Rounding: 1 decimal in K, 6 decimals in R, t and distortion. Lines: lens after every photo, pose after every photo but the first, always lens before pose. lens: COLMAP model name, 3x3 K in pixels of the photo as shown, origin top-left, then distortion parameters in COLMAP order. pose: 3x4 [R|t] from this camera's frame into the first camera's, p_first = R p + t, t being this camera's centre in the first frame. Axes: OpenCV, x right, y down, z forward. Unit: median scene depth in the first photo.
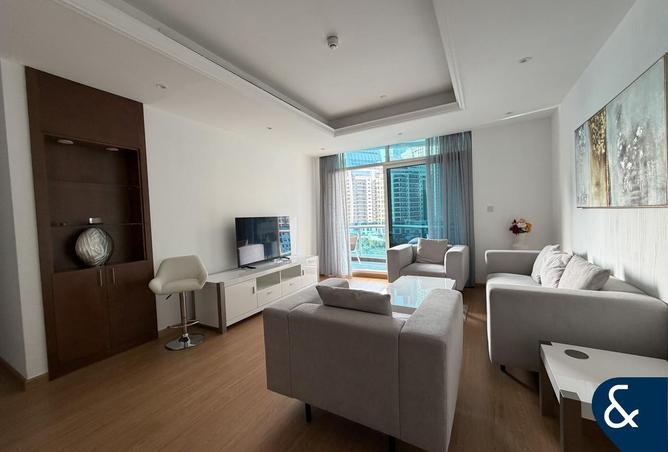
lens RADIAL K [[261.9, 0, 333.1], [0, 261.9, 224.0], [0, 0, 1]] dist [-0.000106, -0.000008]
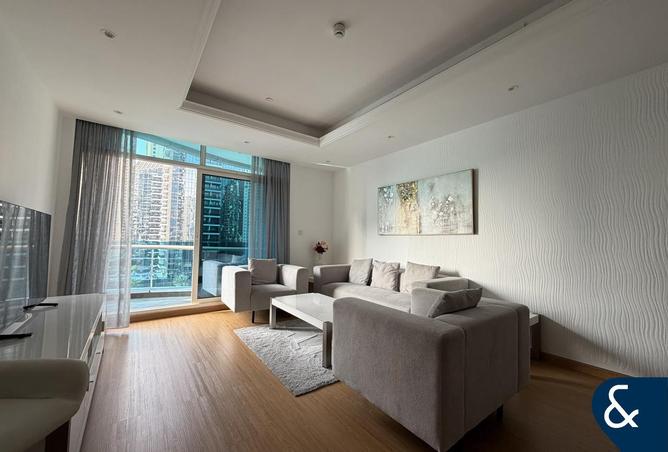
lens RADIAL K [[261.9, 0, 333.5], [0, 261.9, 226.1], [0, 0, 1]] dist [-0.000106, -0.000008]
pose [[0.416939, 0.095694, 0.903883, -0.442514], [-0.008057, 0.994792, -0.101602, 0.035863], [-0.908899, 0.035080, 0.415539, 0.391241]]
